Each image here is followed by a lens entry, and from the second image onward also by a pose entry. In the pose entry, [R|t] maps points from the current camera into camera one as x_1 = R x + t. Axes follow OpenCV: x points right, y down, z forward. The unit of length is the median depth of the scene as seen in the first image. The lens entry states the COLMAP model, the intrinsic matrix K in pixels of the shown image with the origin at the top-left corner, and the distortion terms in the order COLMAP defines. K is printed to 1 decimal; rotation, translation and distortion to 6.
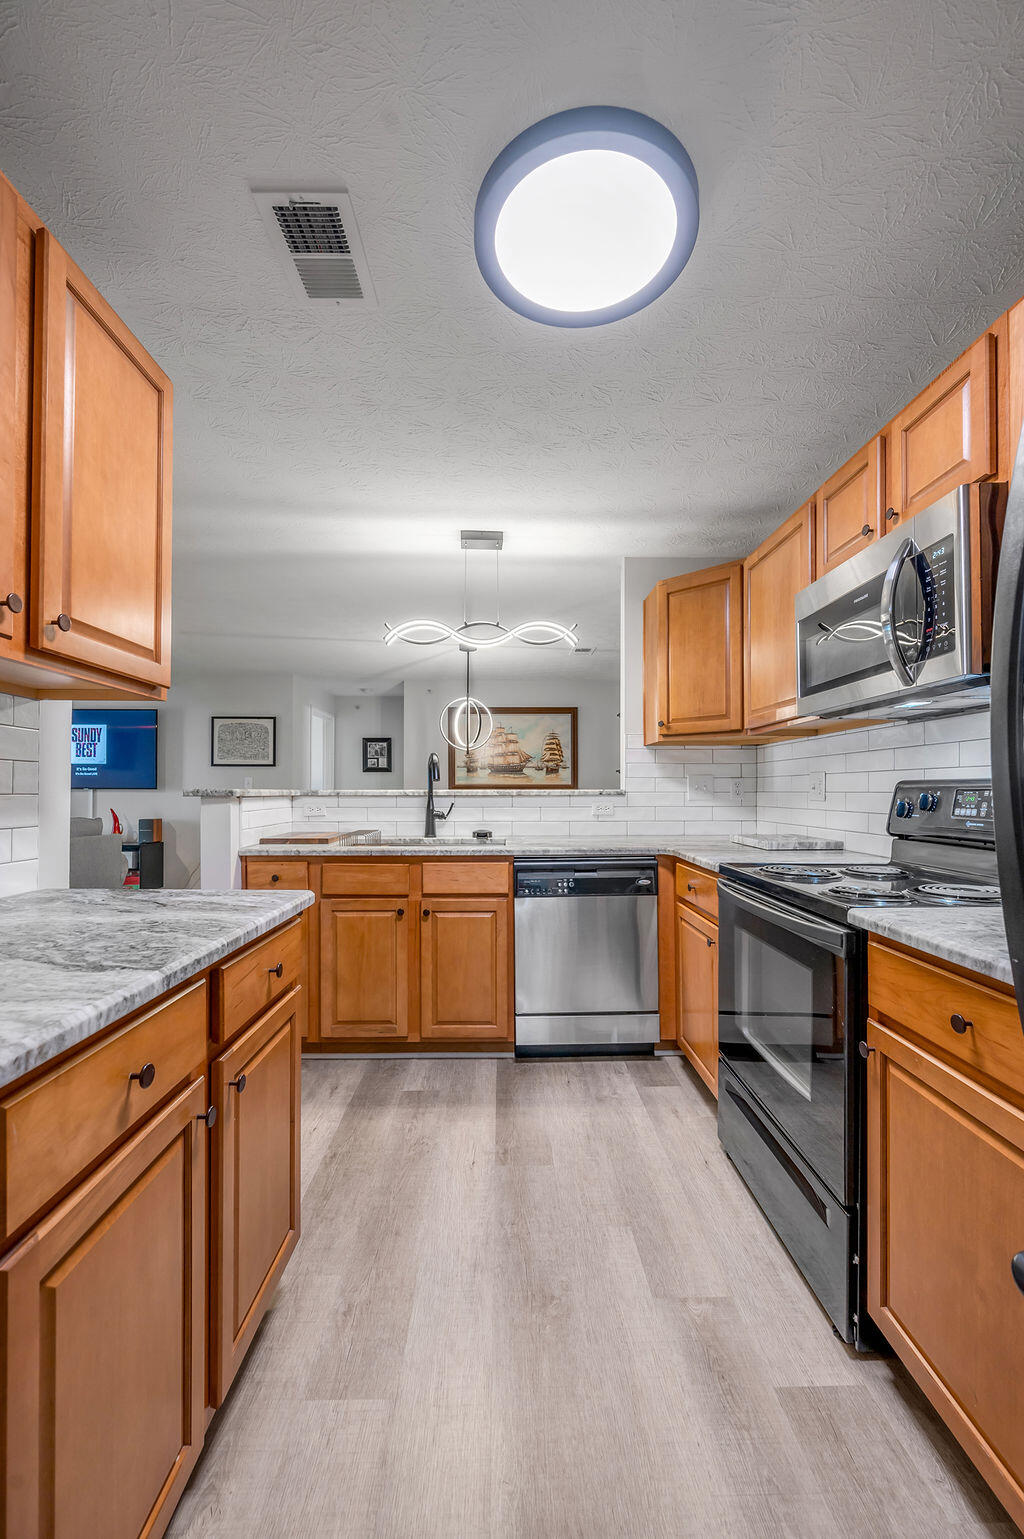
lens RADIAL K [[615.5, 0, 514.5], [0, 615.5, 779.5], [0, 0, 1]] dist [0.000197, -0.000008]
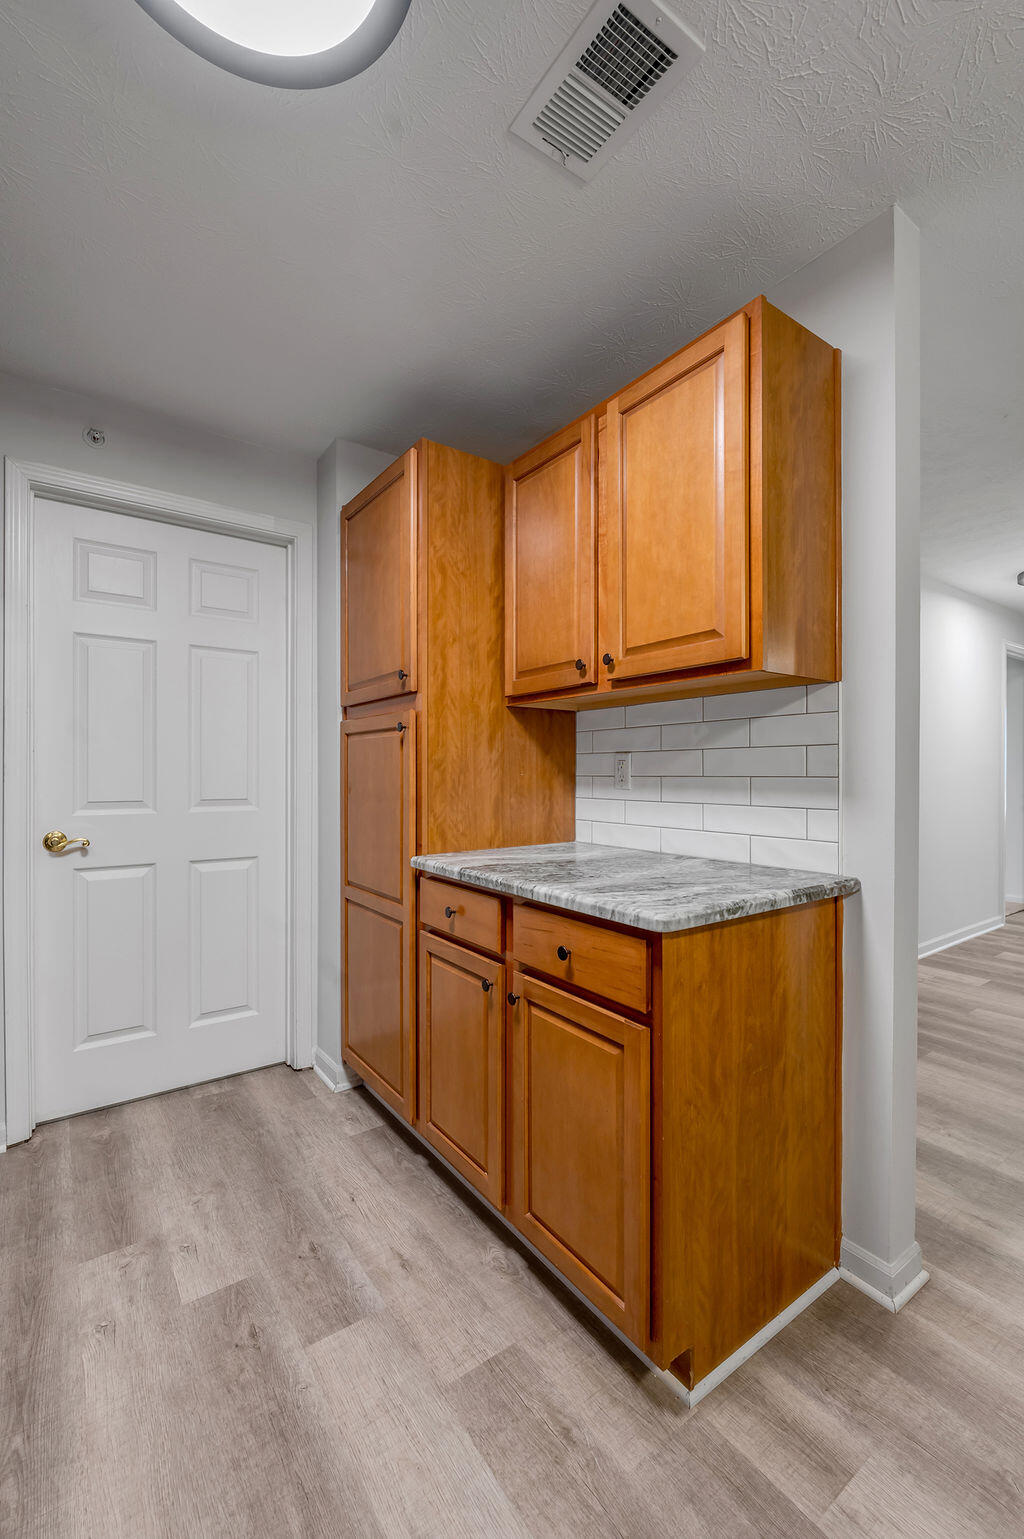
lens RADIAL K [[645.7, 0, 515.7], [0, 645.7, 764.9], [0, 0, 1]] dist [-0.001252, -0.000194]
pose [[-0.816949, 0.002445, -0.576705, 0.249989], [0.006030, 0.999973, -0.004303, 0.004094], [0.576678, -0.006992, -0.816941, 1.580857]]
